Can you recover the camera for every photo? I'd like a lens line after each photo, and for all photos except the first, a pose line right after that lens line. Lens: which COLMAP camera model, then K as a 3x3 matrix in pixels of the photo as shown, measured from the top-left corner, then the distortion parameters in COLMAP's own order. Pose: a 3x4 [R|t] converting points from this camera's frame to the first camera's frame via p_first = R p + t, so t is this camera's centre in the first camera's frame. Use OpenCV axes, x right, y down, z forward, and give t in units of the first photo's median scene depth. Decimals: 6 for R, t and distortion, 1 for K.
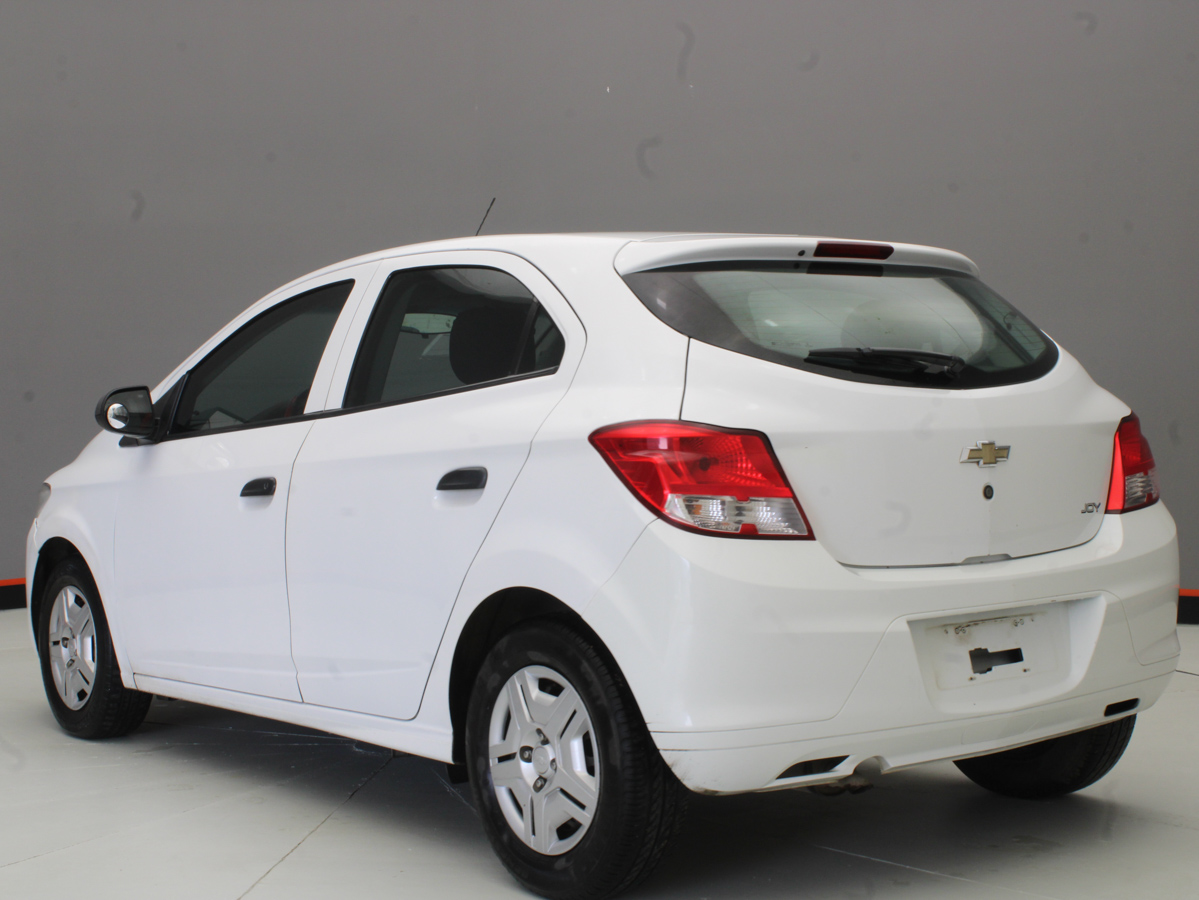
lens RADIAL K [[1868.6, 0, 606.5], [0, 1868.6, 444.8], [0, 0, 1]] dist [-0.027207, 0.000000]
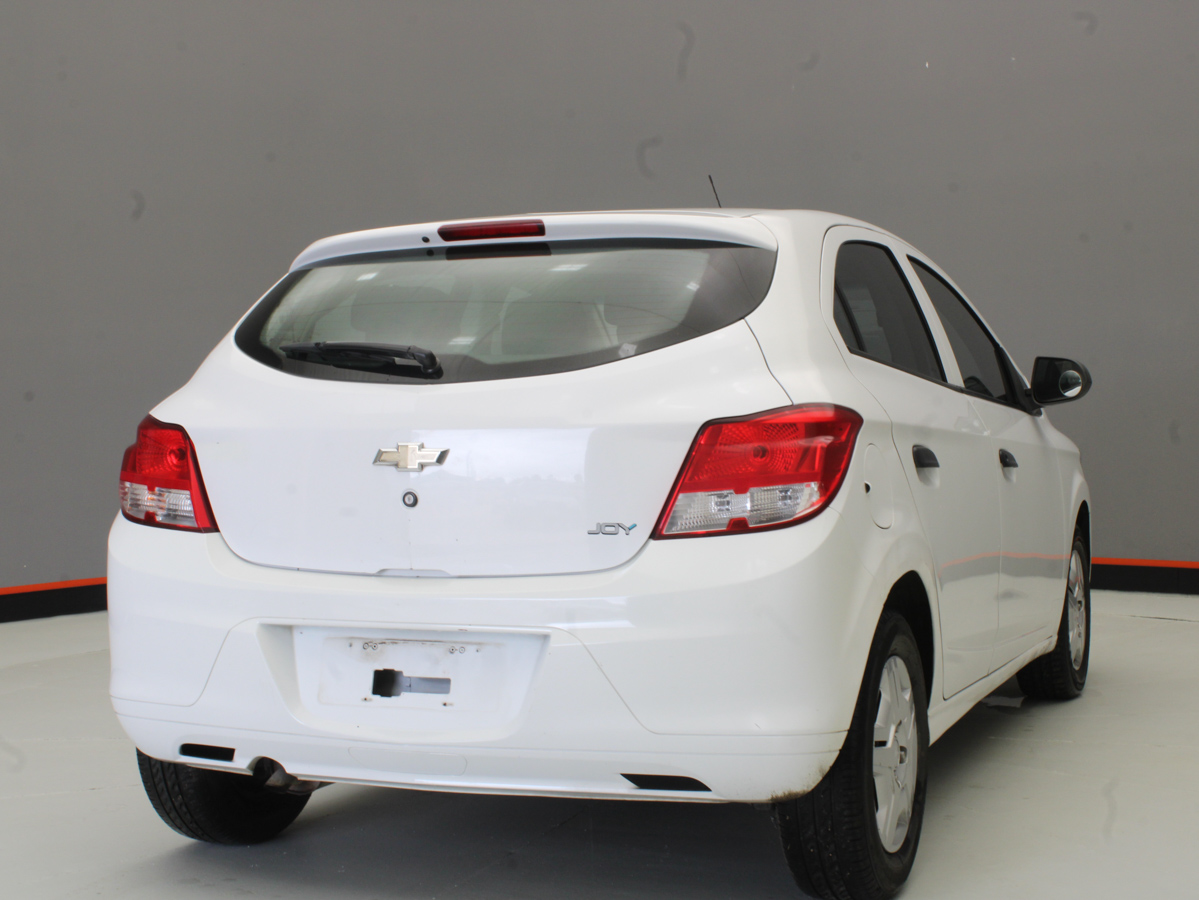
lens RADIAL K [[1887.3, 0, 591.5], [0, 1887.3, 455.4], [0, 0, 1]] dist [-0.072650, 0.000000]
pose [[0.486164, 0.038573, -0.873016, 1.039456], [-0.012850, 0.999233, 0.036994, -0.030553], [0.873773, -0.006767, 0.486287, 0.633670]]
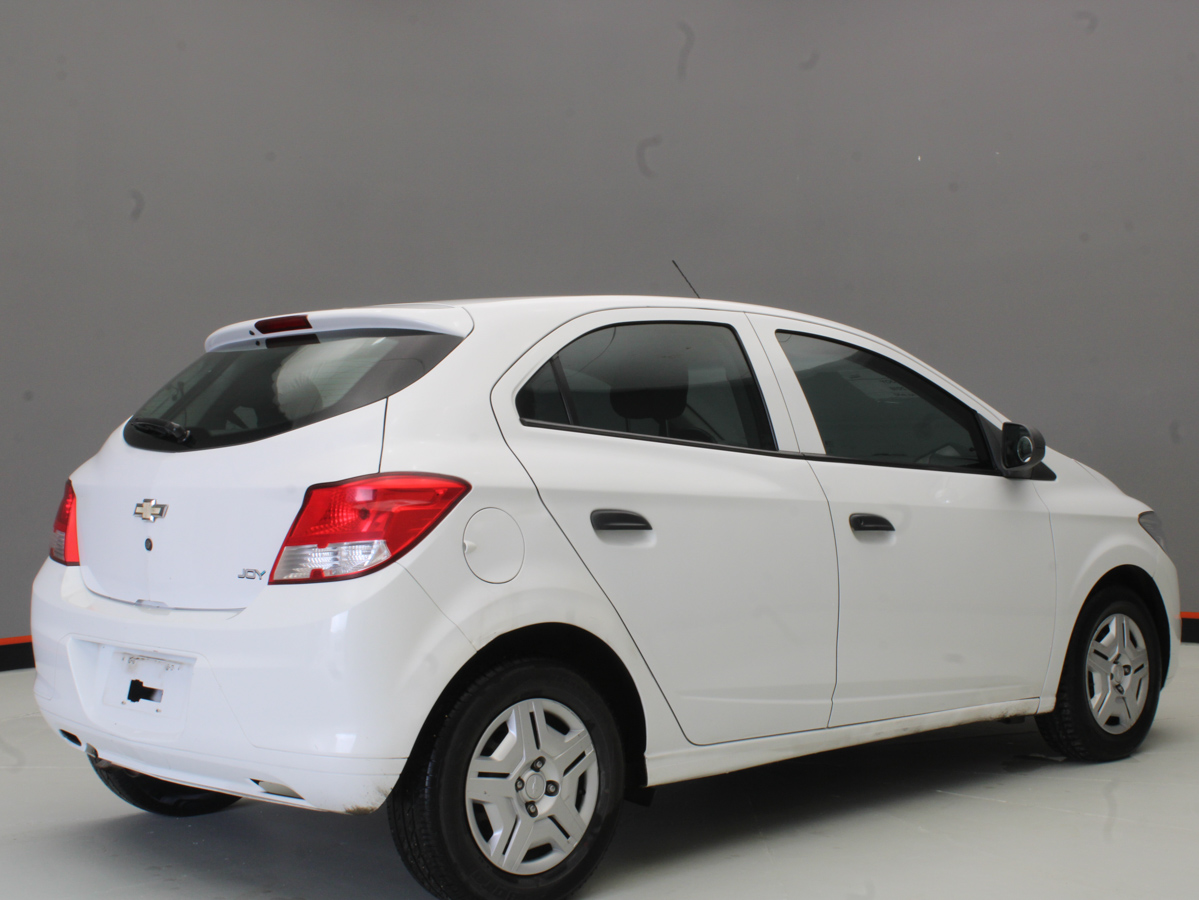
lens RADIAL K [[1711.8, 0, 610.2], [0, 1711.8, 446.7], [0, 0, 1]] dist [-0.067395, 0.000000]
pose [[0.085179, 0.012694, -0.996285, 1.247664], [-0.015084, 0.999821, 0.011450, -0.049374], [0.996251, 0.014053, 0.085355, 1.187093]]
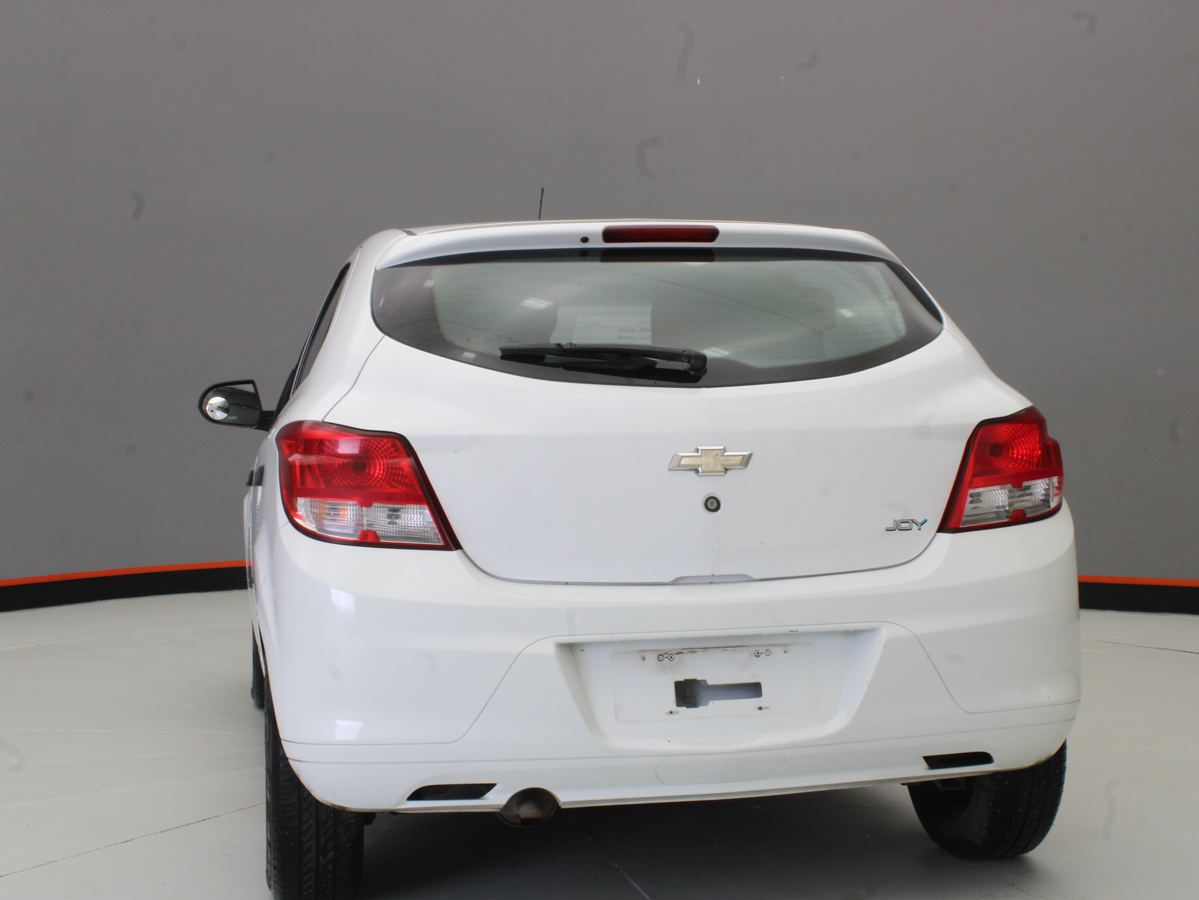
lens RADIAL K [[1887.3, 0, 603.5], [0, 1887.3, 440.2], [0, 0, 1]] dist [-0.072650, 0.000000]
pose [[0.891710, 0.012647, -0.452430, 0.562767], [-0.008630, 0.999903, 0.010942, -0.014244], [0.452525, -0.005853, 0.891733, 0.178215]]
